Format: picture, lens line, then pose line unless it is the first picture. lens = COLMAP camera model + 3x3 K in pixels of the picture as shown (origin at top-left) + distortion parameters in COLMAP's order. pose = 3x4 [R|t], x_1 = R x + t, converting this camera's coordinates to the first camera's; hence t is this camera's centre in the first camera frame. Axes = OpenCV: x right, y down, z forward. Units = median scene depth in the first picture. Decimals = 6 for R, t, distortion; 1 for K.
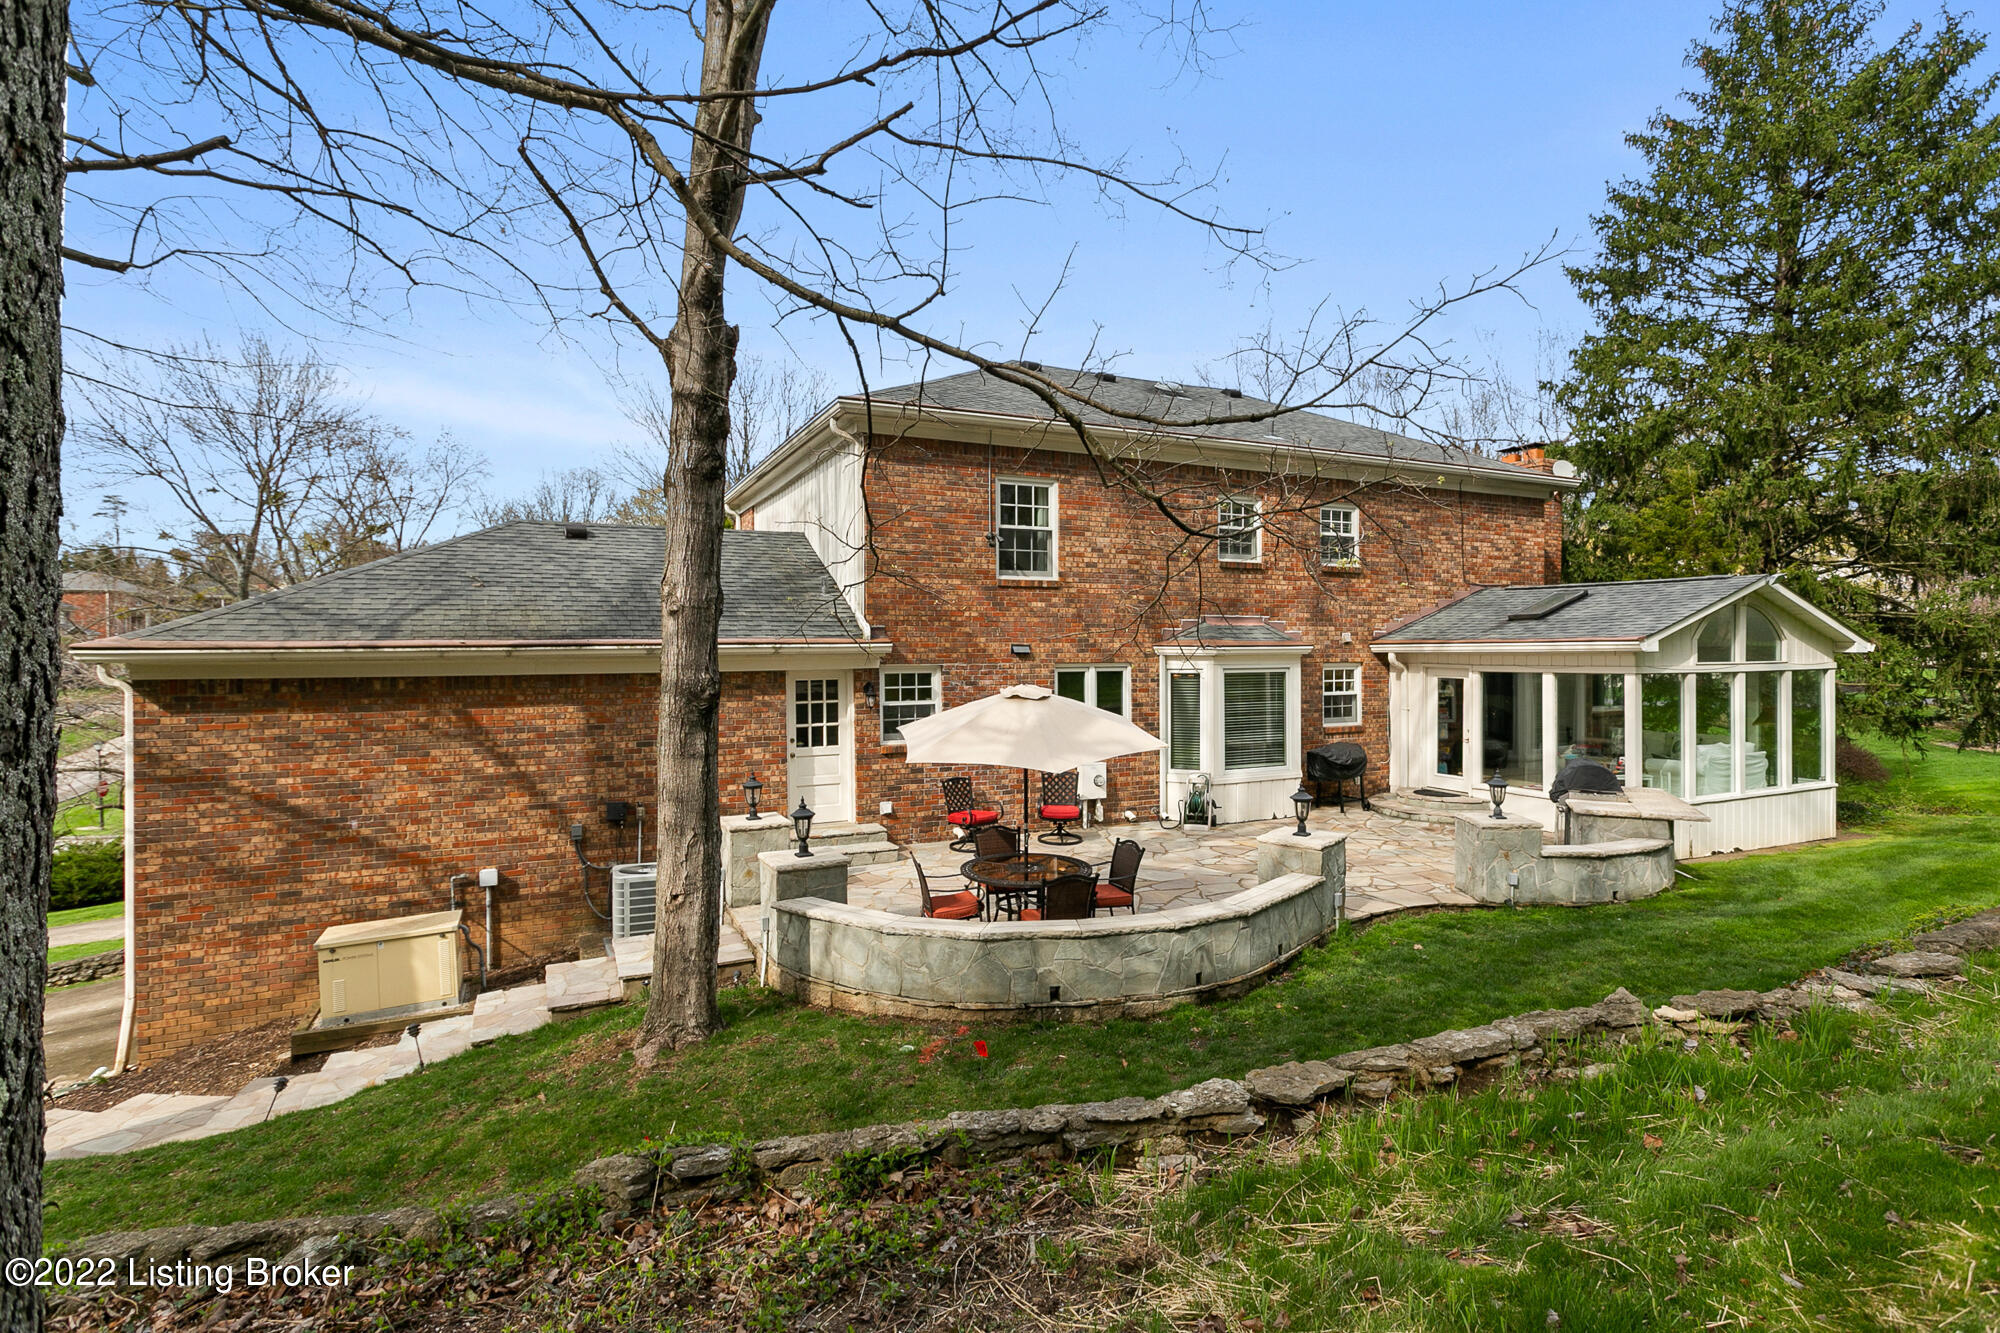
lens RADIAL K [[974.4, 0, 1000.0], [0, 974.4, 666.5], [0, 0, 1]] dist [-0.008437, -0.000158]
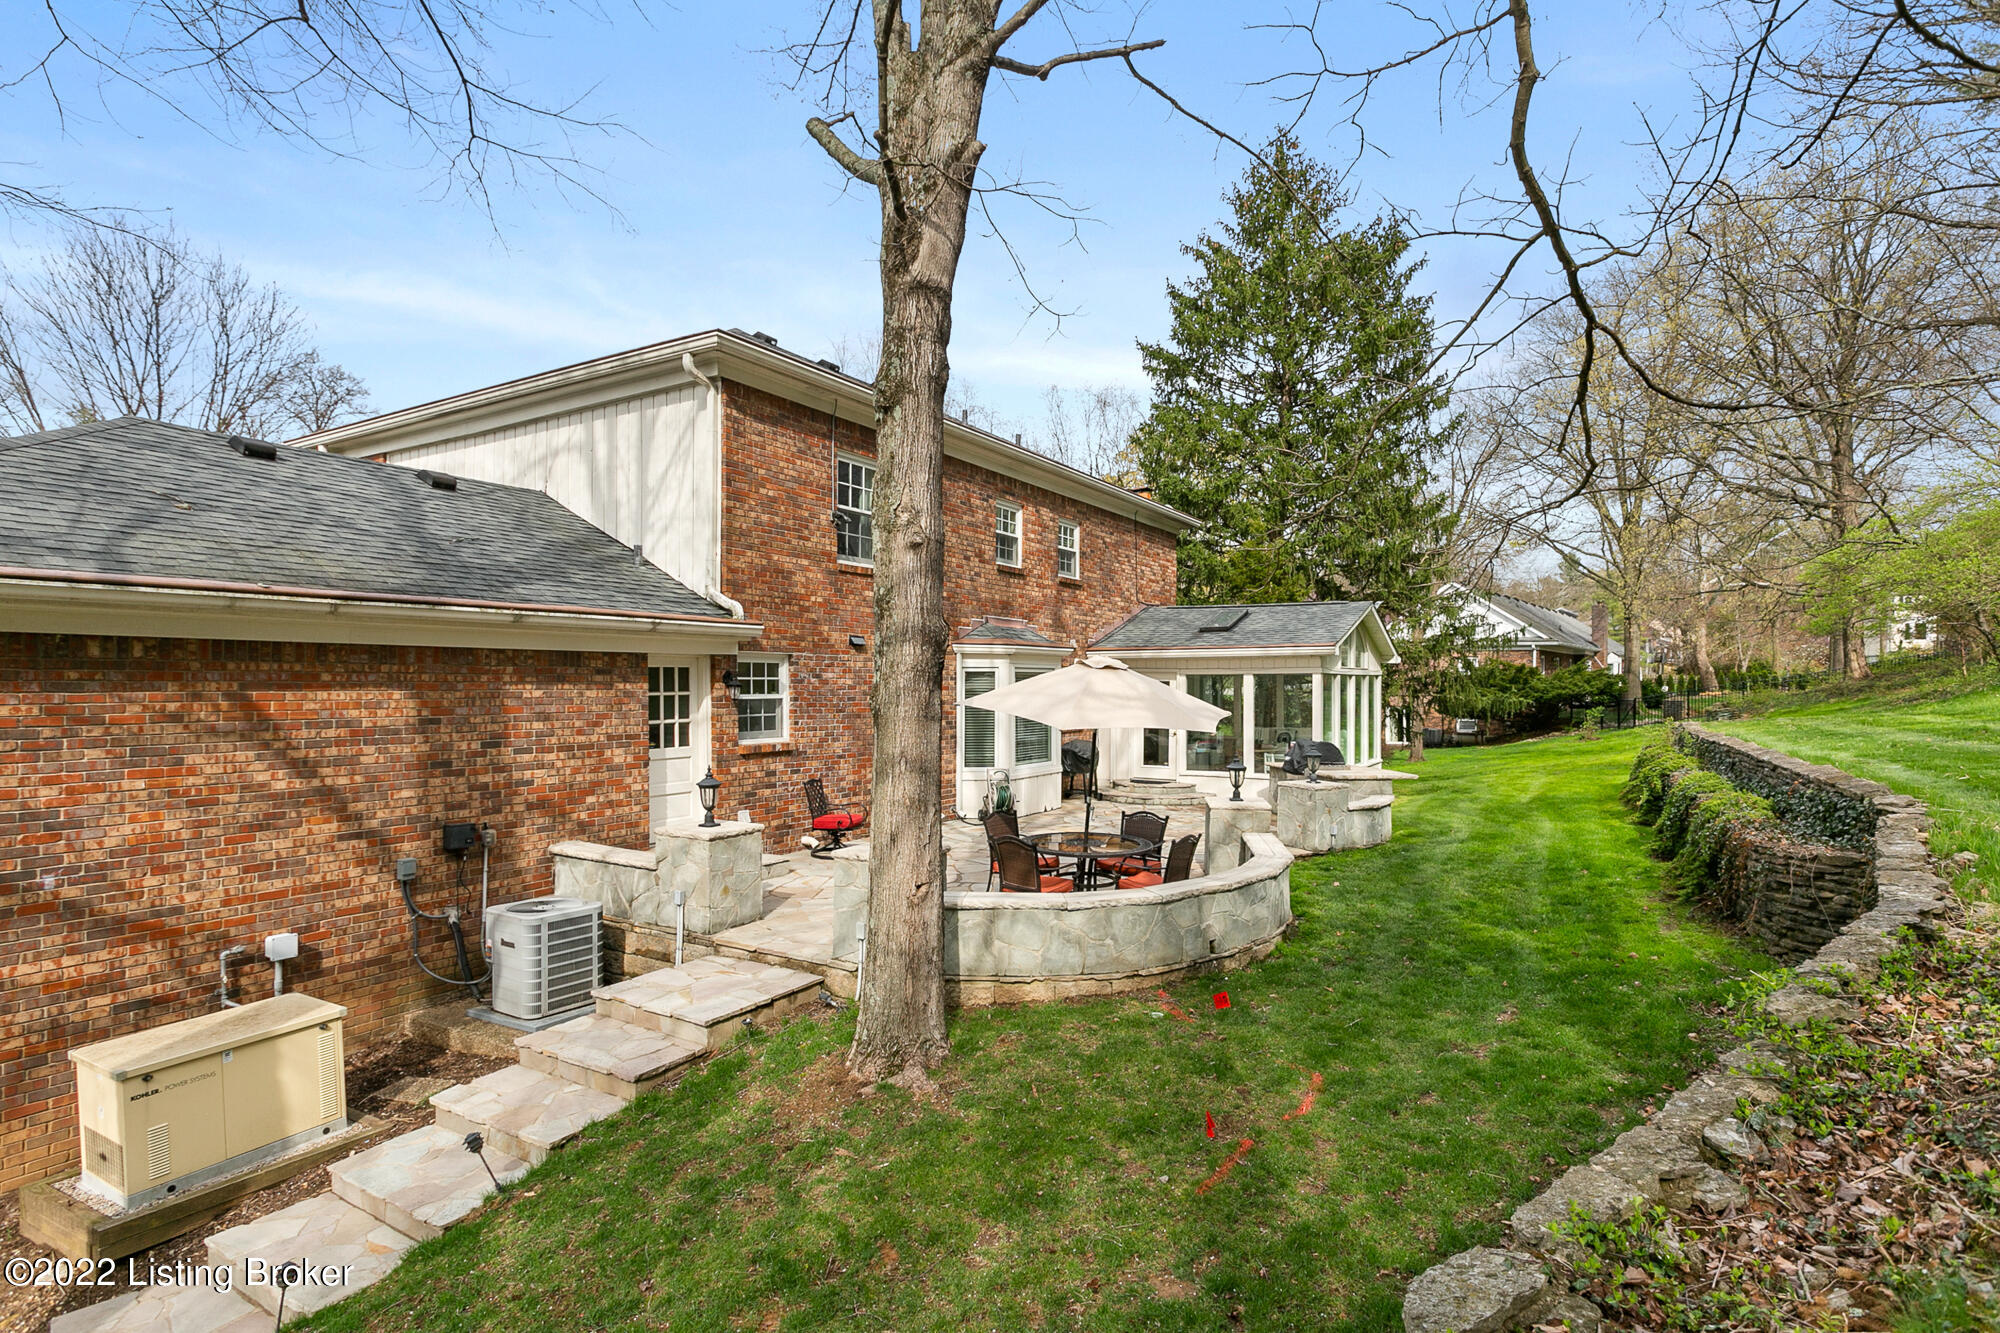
lens RADIAL K [[1000.7, 0, 1002.0], [0, 1000.7, 696.5], [0, 0, 1]] dist [-0.003098, 0.000074]
pose [[0.835842, 0.000381, 0.548971, -0.470504], [0.002844, 0.999983, -0.005024, 0.049588], [-0.548963, 0.005761, 0.835827, 0.154969]]
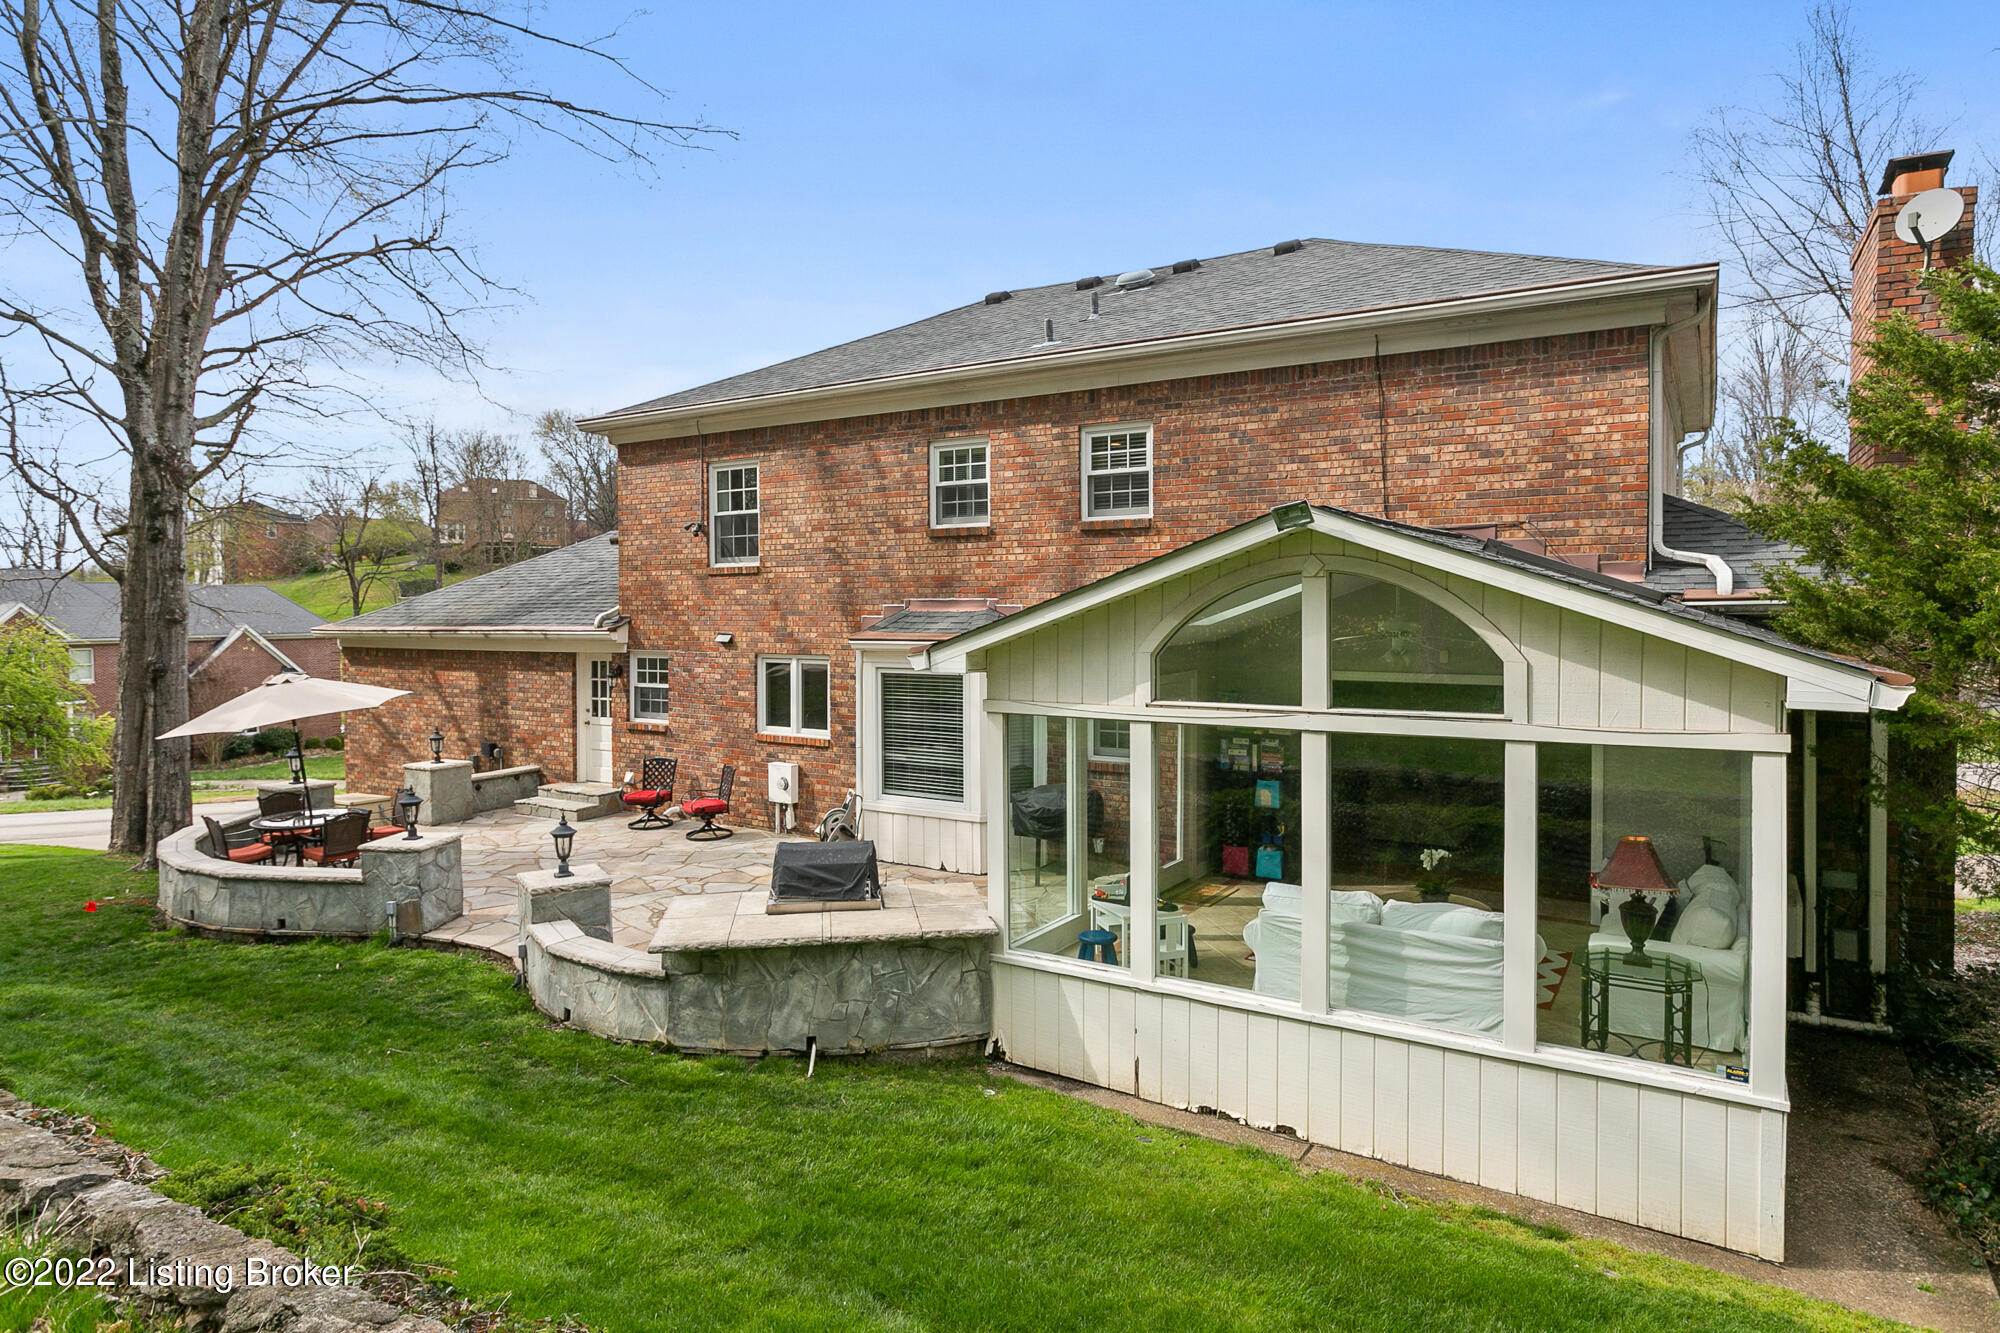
lens RADIAL K [[1121.6, 0, 1001.3], [0, 1121.6, 637.5], [0, 0, 1]] dist [0.000434, 0.000069]
pose [[0.541603, 0.024329, -0.840282, 1.364886], [-0.013342, 0.999704, 0.020345, -0.054564], [0.840528, 0.000192, 0.541768, 0.755759]]
